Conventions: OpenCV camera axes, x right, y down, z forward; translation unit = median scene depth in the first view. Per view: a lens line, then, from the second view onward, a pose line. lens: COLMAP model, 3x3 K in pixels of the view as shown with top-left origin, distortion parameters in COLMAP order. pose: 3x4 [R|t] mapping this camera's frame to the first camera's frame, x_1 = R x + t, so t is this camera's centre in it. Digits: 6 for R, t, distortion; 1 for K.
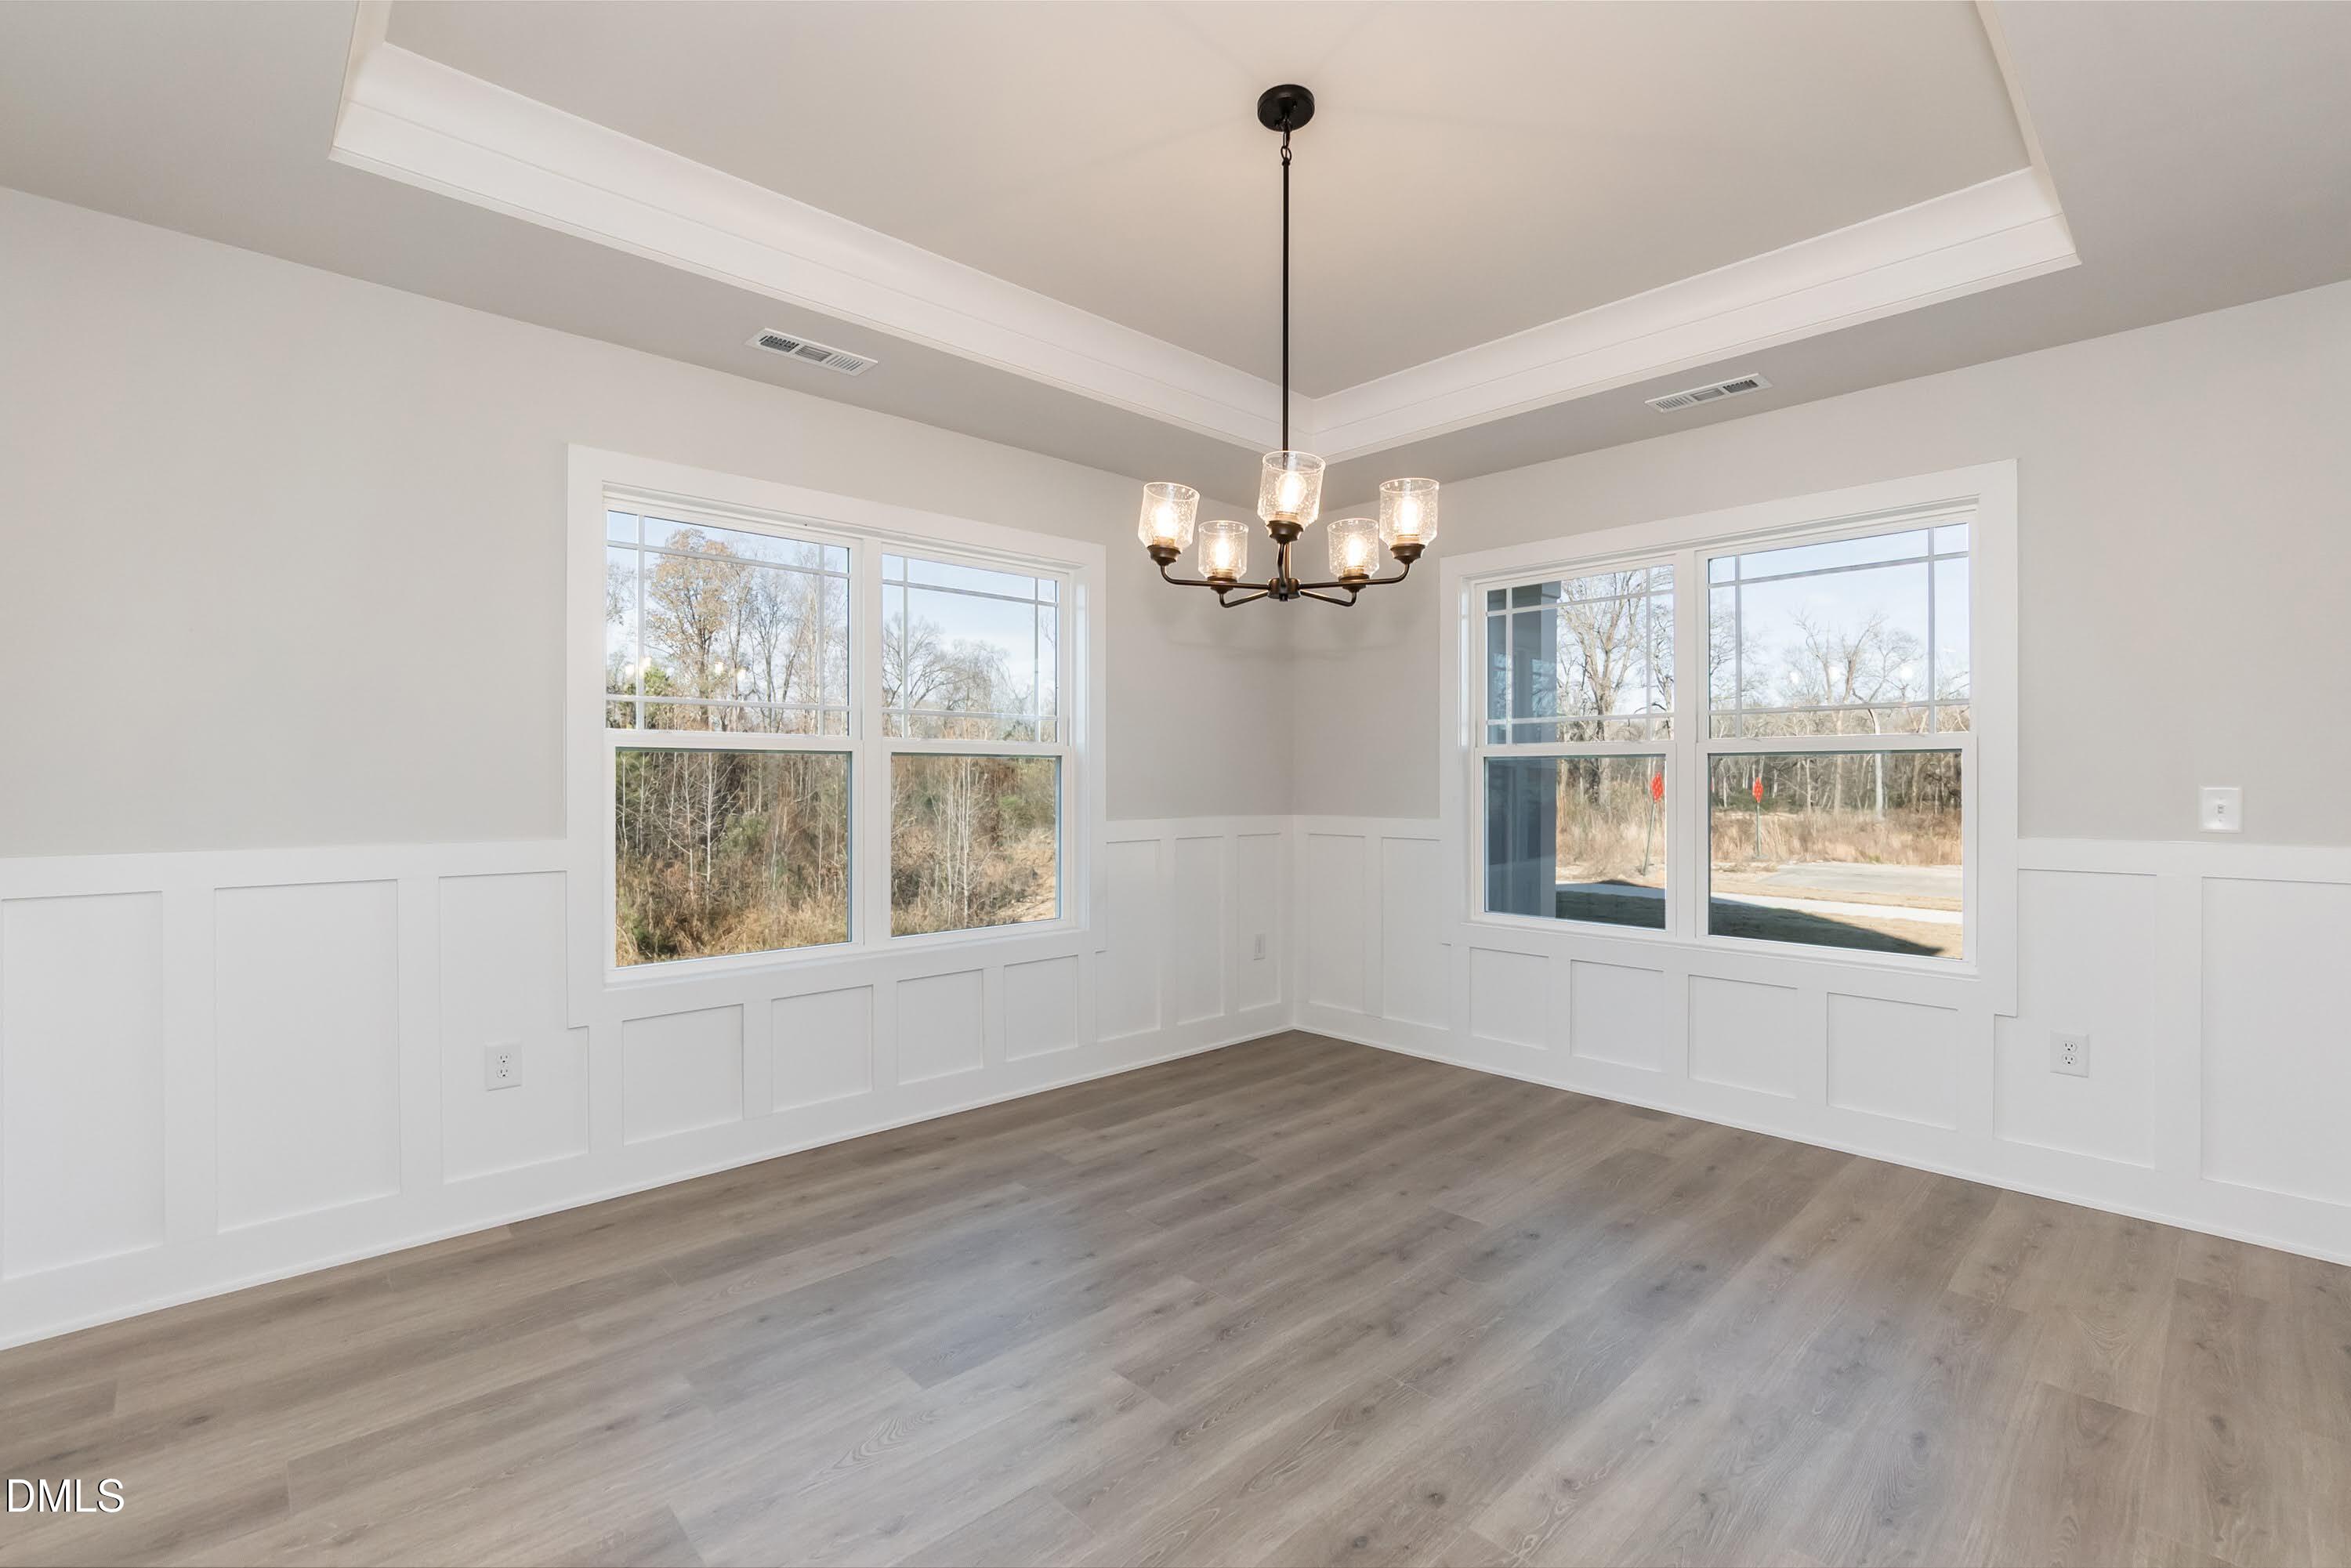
lens RADIAL K [[1058.9, 0, 1172.8], [0, 1058.9, 780.9], [0, 0, 1]] dist [0.000338, 0.000185]
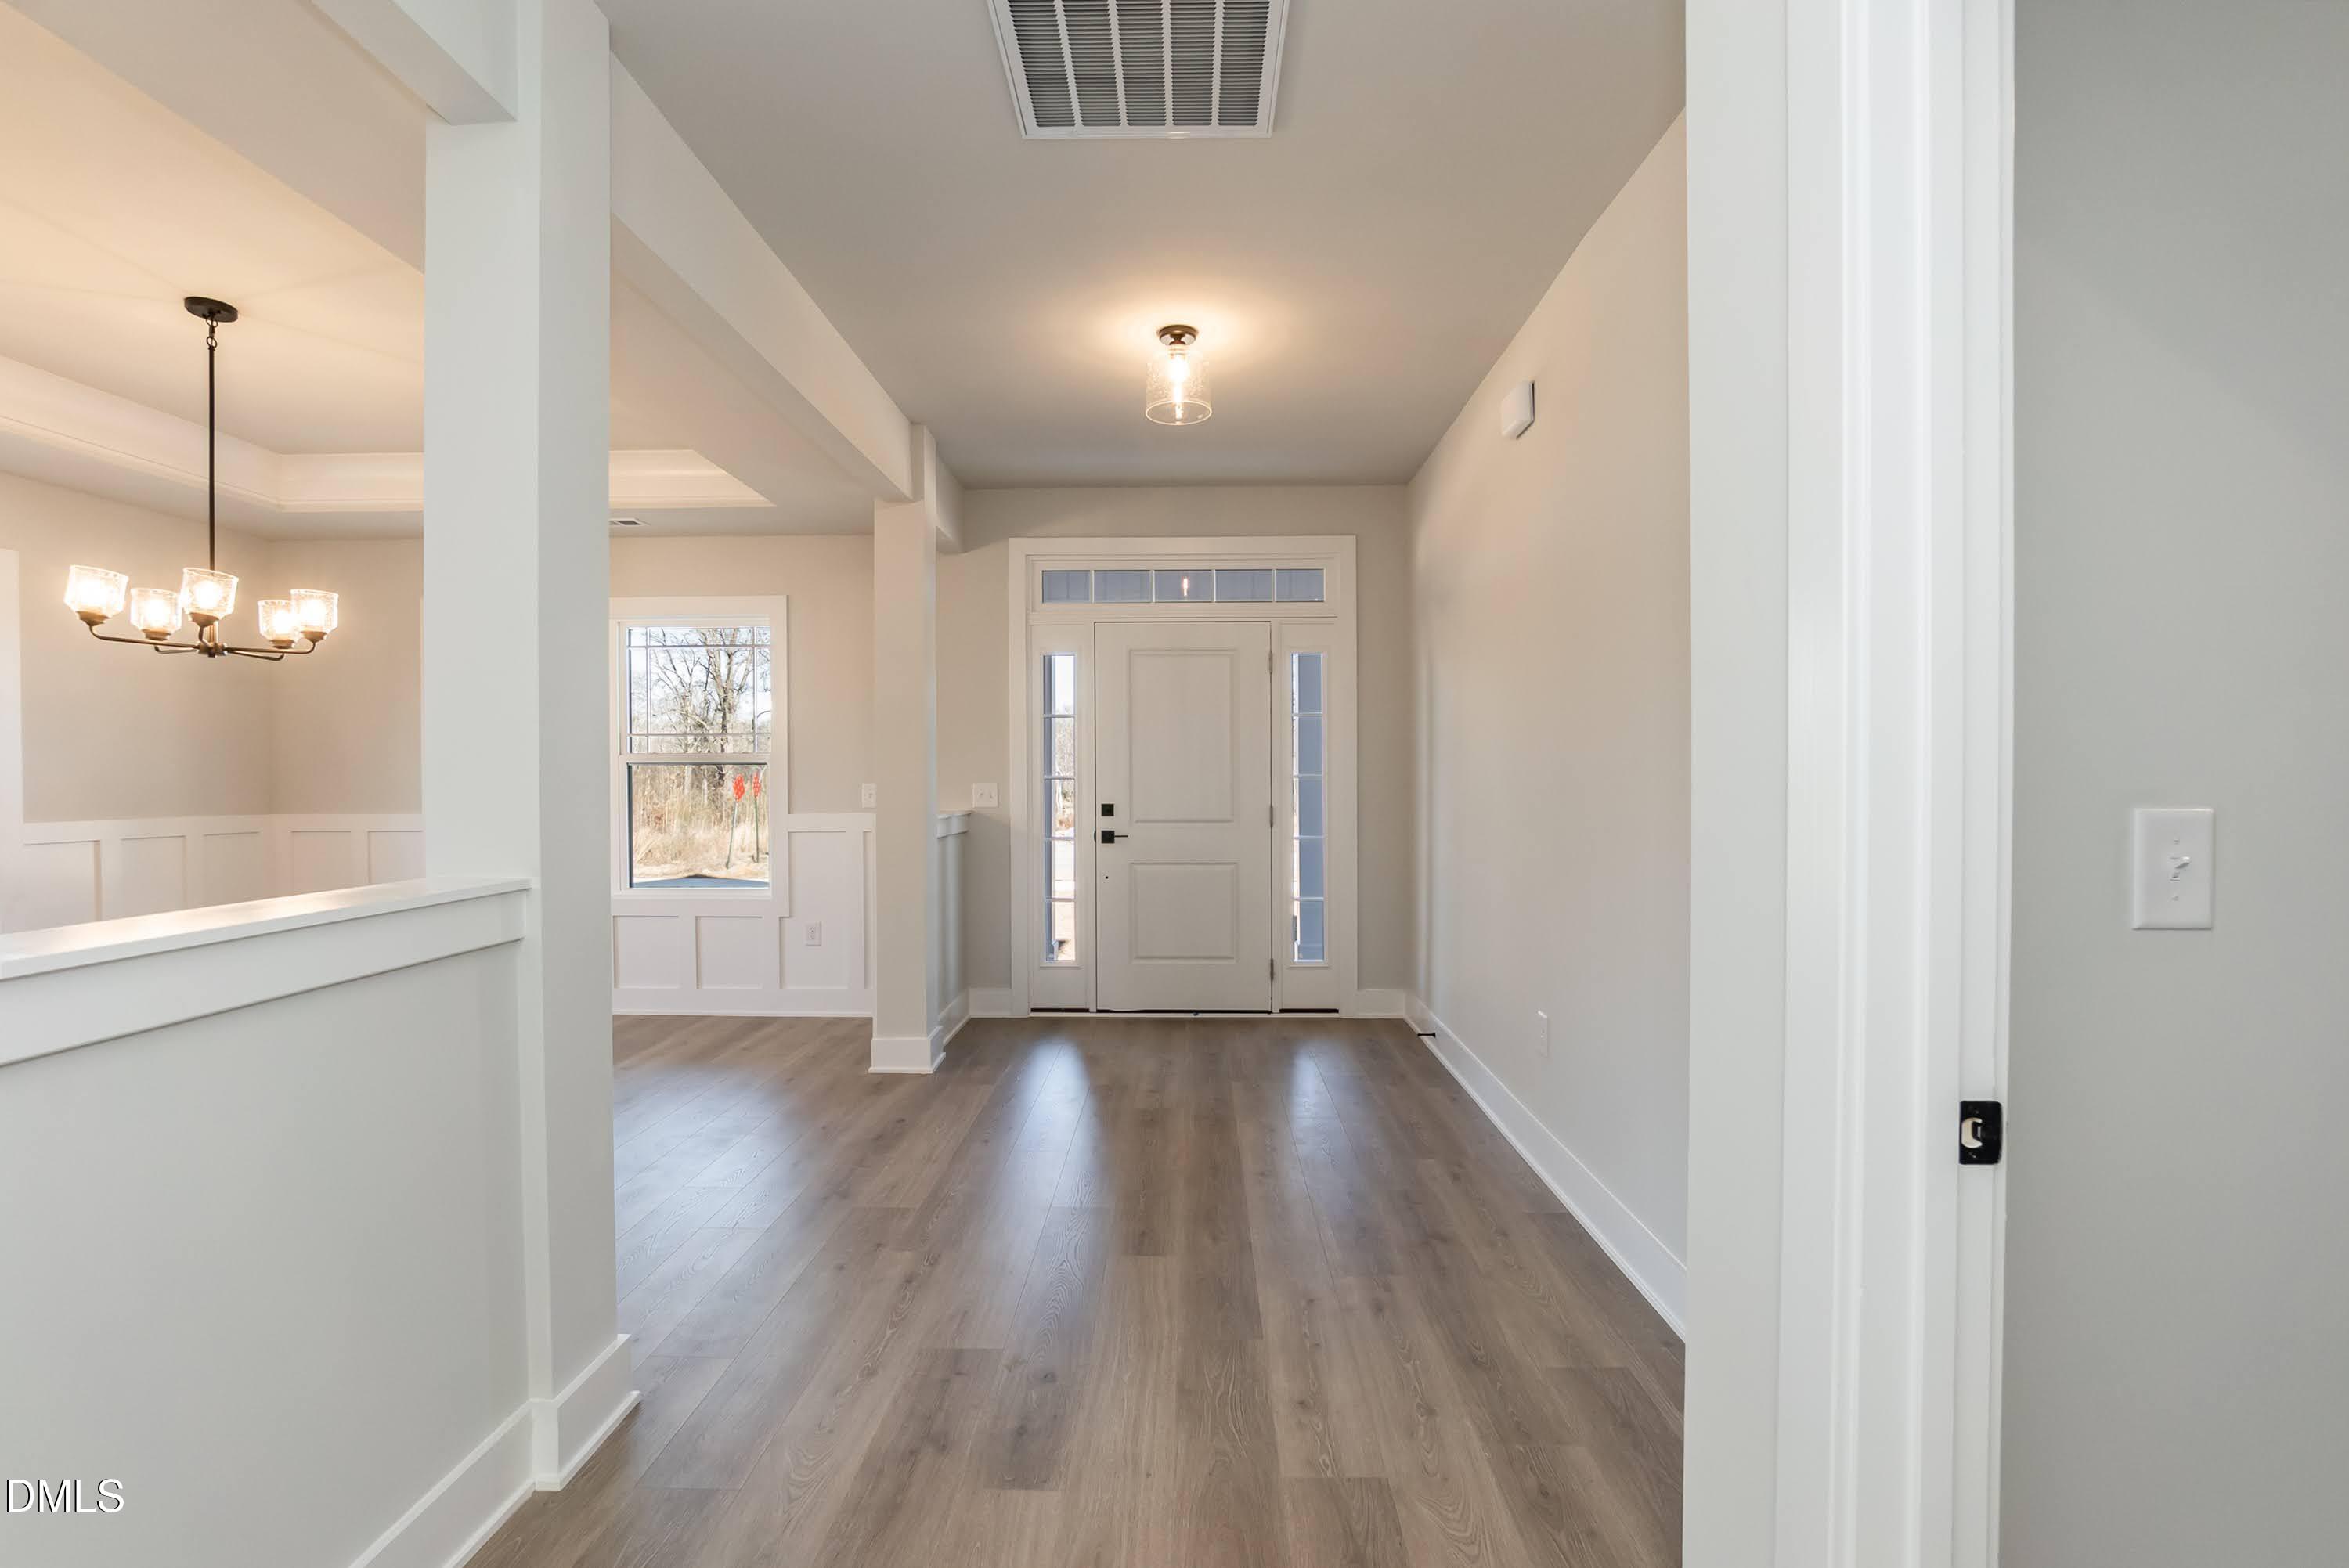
lens RADIAL K [[1057.9, 0, 1160.0], [0, 1057.9, 792.1], [0, 0, 1]] dist [0.000338, 0.000185]
pose [[0.717476, -0.008976, 0.696526, 0.015967], [0.002703, 0.999945, 0.010101, 0.000799], [-0.696578, -0.005364, 0.717461, -0.562198]]
